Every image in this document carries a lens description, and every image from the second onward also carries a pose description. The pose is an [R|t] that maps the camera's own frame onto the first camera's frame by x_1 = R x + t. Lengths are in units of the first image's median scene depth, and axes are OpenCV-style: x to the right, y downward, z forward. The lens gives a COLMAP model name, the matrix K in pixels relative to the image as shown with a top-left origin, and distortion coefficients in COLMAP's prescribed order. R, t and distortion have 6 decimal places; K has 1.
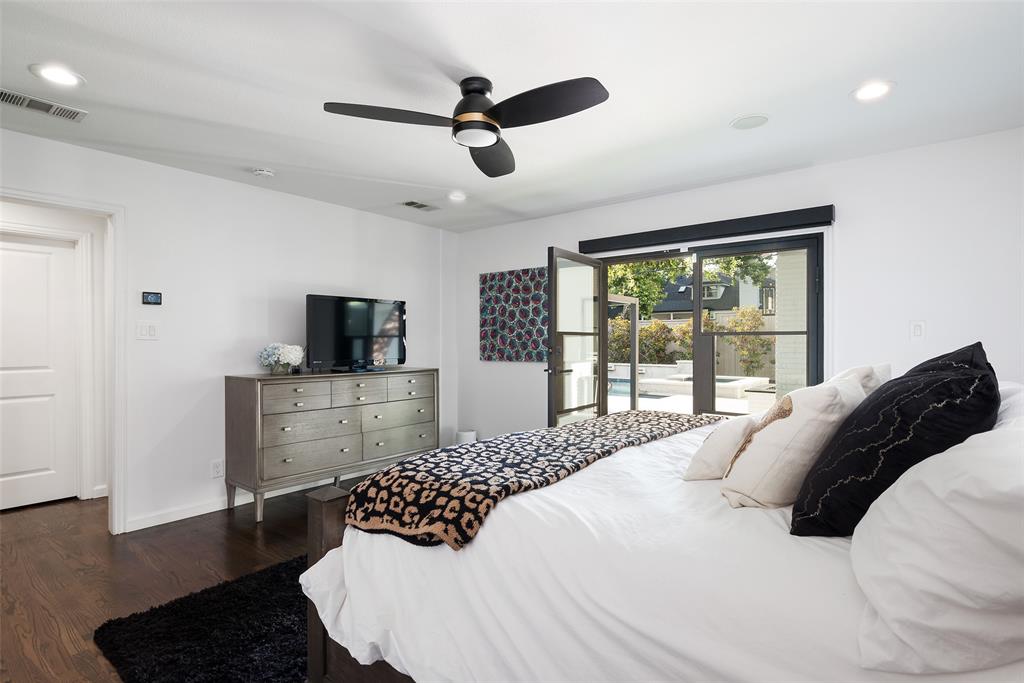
lens RADIAL K [[509.8, 0, 512.0], [0, 509.8, 341.5], [0, 0, 1]] dist [0.000198, -0.000021]
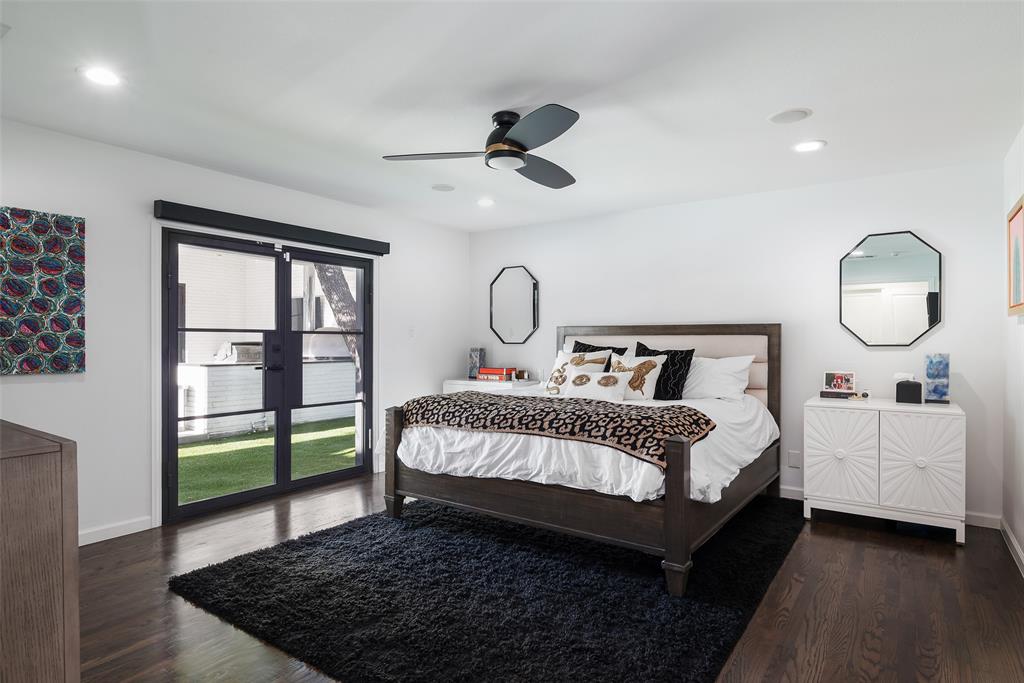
lens RADIAL K [[567.5, 0, 512.0], [0, 567.5, 341.5], [0, 0, 1]] dist [0.000277, 0.000087]
pose [[-0.069380, -0.002384, 0.997587, -0.645842], [-0.004548, 0.999988, 0.002074, -0.000255], [-0.997580, -0.004393, -0.069390, 0.511917]]
